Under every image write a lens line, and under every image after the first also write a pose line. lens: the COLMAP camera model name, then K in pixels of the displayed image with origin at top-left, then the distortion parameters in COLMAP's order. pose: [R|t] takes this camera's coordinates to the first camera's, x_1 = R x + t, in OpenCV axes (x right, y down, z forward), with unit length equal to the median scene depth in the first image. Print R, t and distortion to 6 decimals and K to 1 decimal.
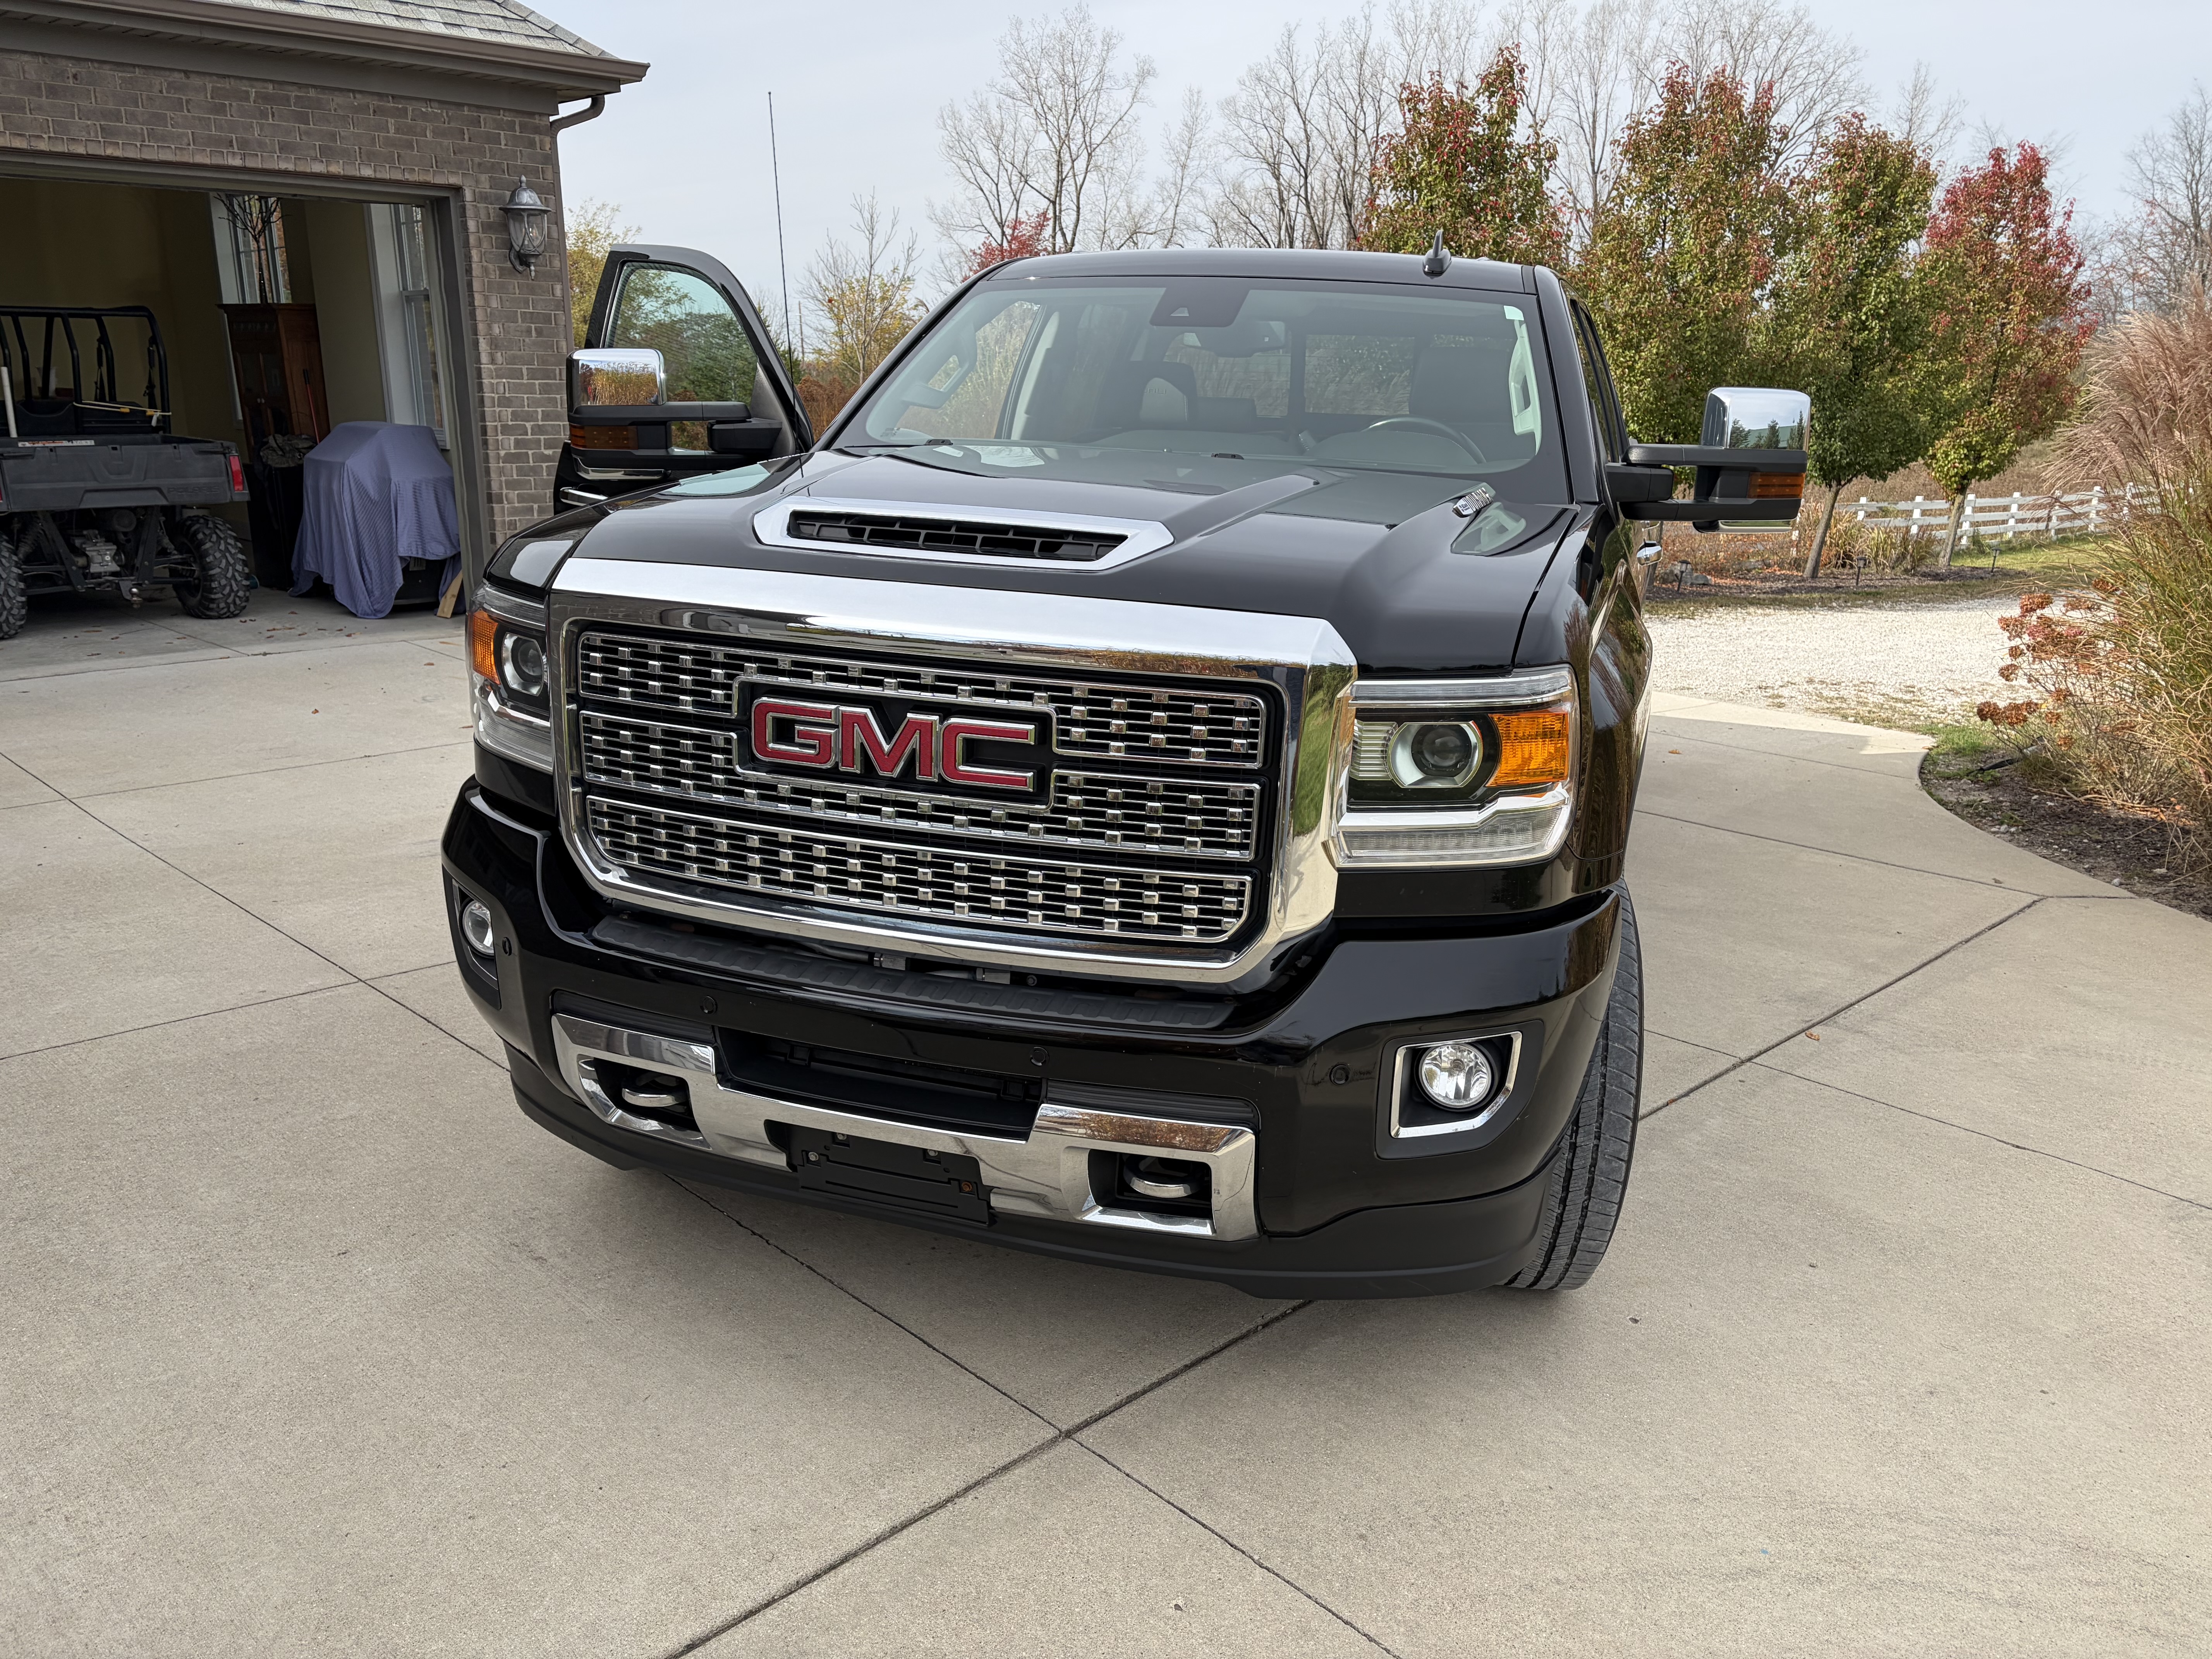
lens RADIAL K [[1657.7, 0, 1102.8], [0, 1657.7, 805.2], [0, 0, 1]] dist [0.063011, -0.080980]
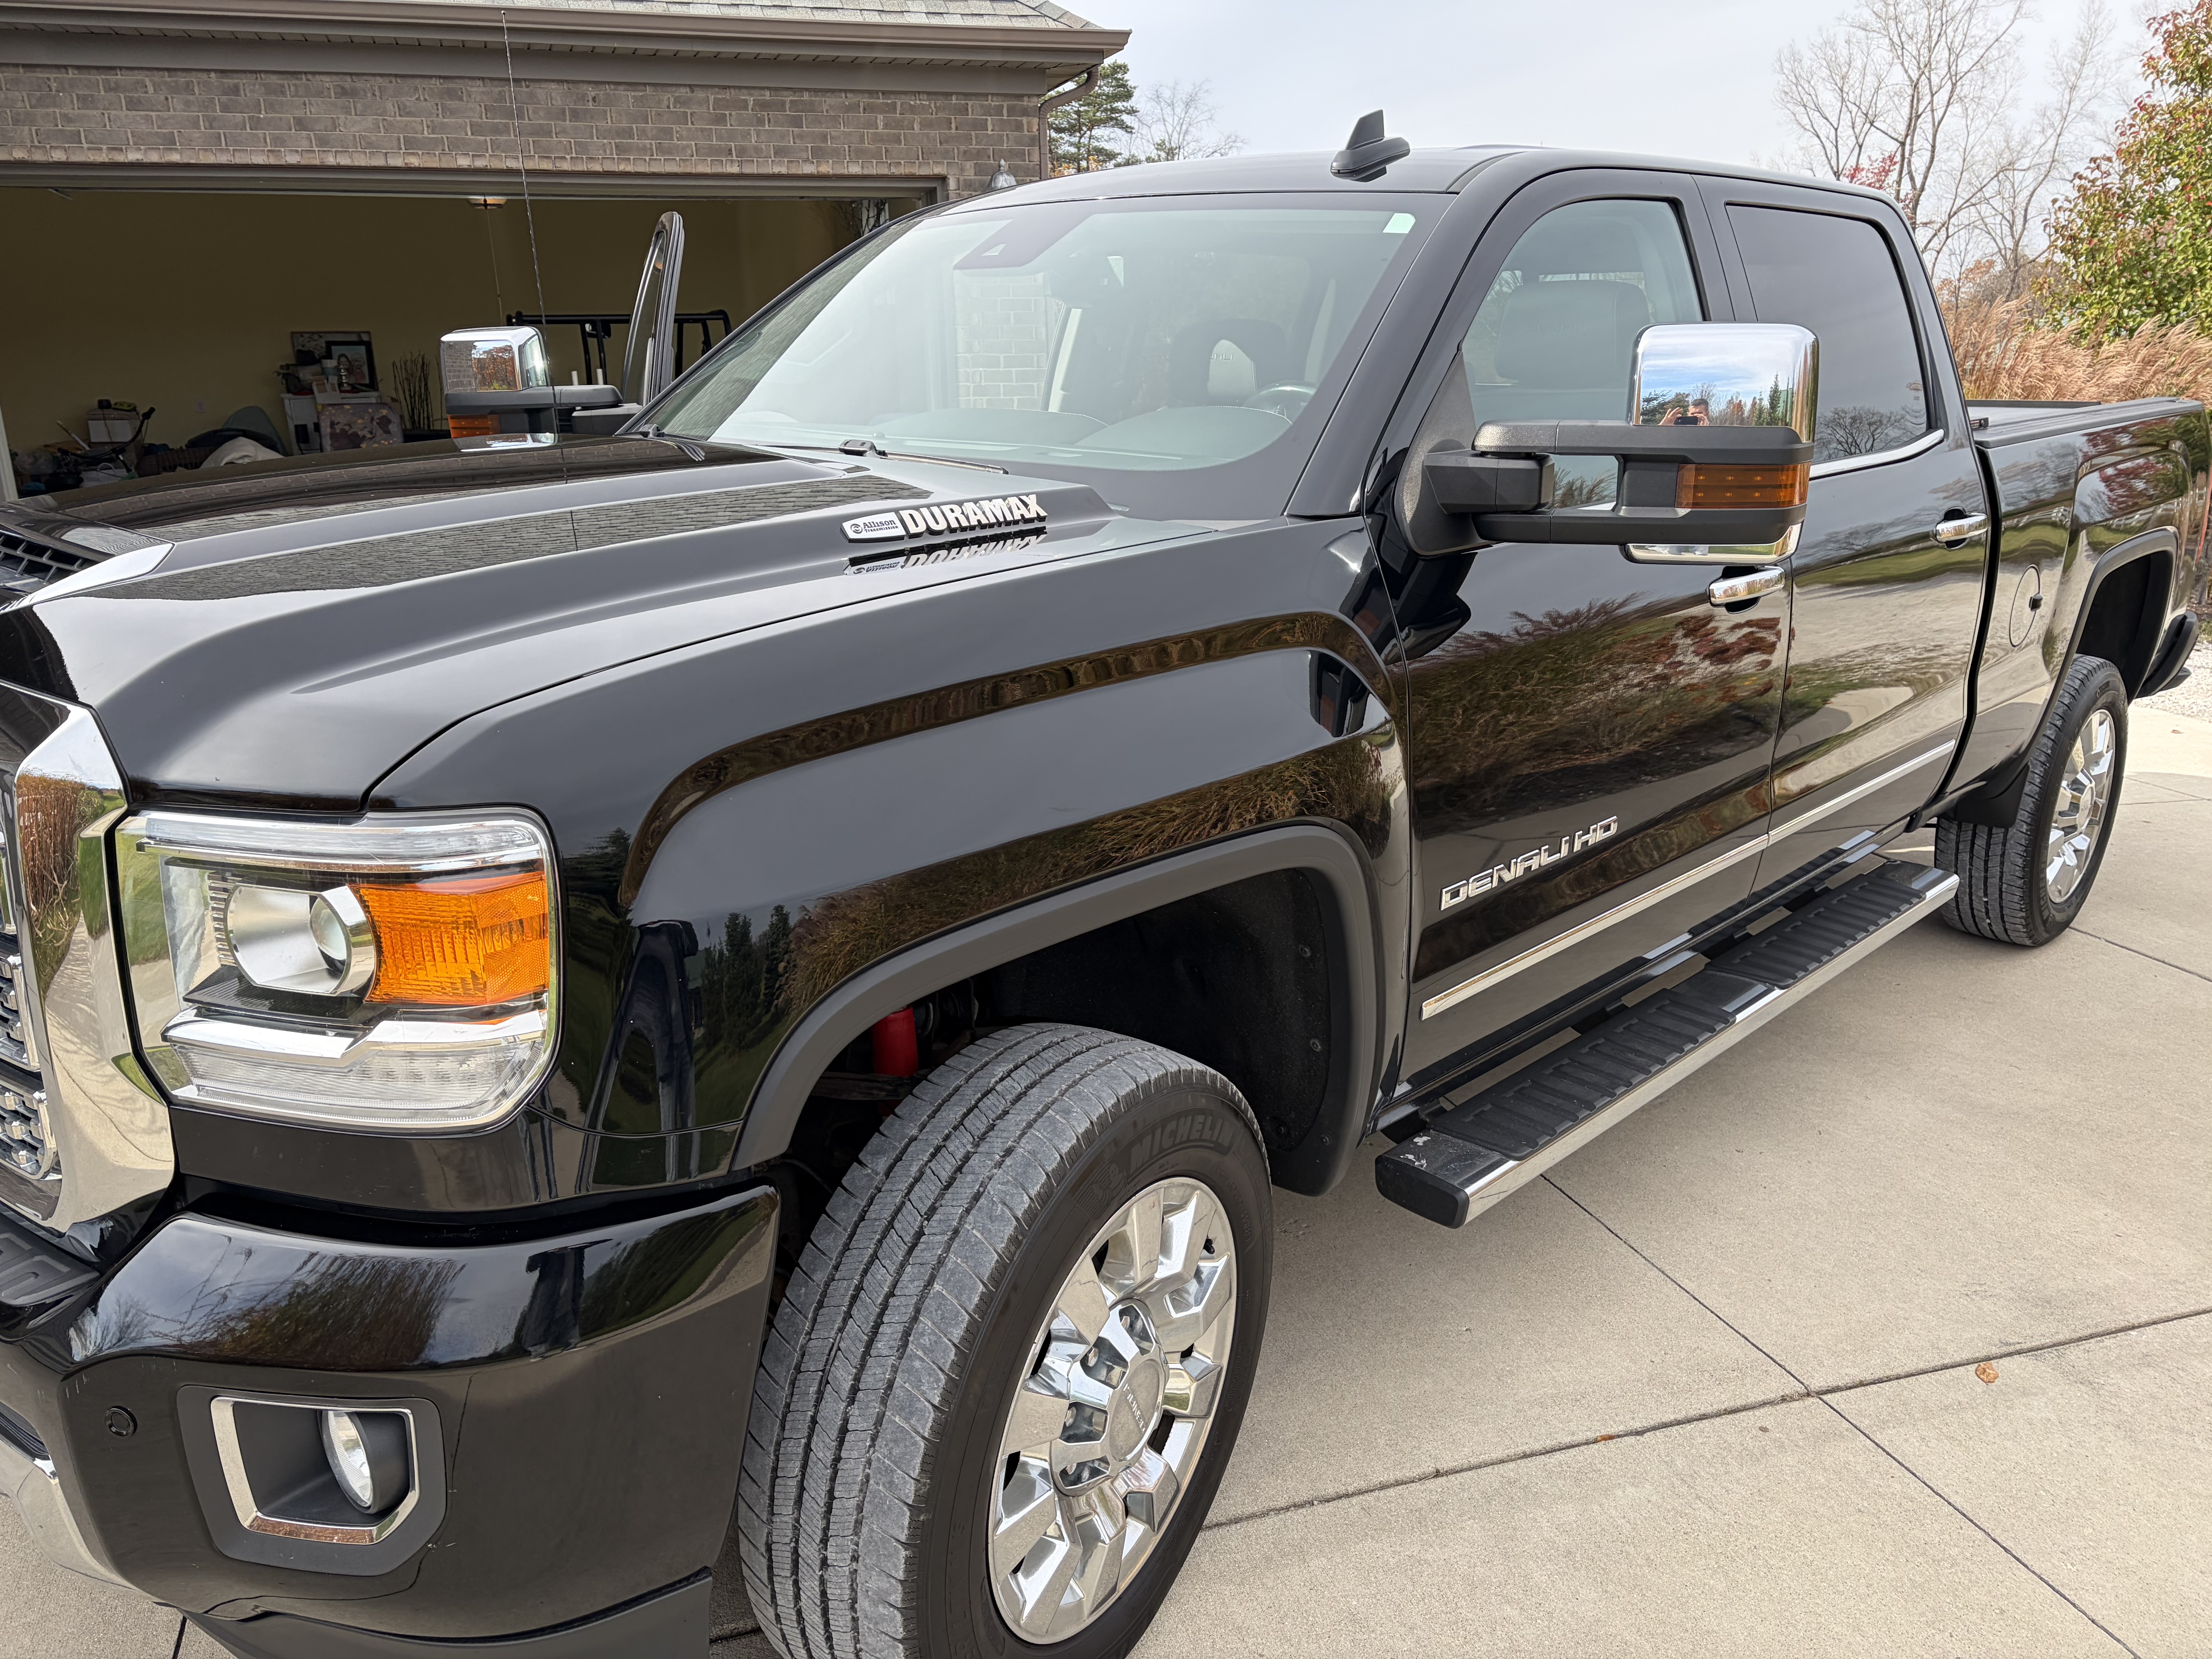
lens RADIAL K [[1657.7, 0, 1102.8], [0, 1657.7, 805.2], [0, 0, 1]] dist [0.063011, -0.080980]
pose [[0.882826, 0.093213, -0.460358, 0.204178], [-0.088553, 0.995565, 0.031764, -0.034354], [0.461277, 0.012724, 0.887165, 0.163128]]
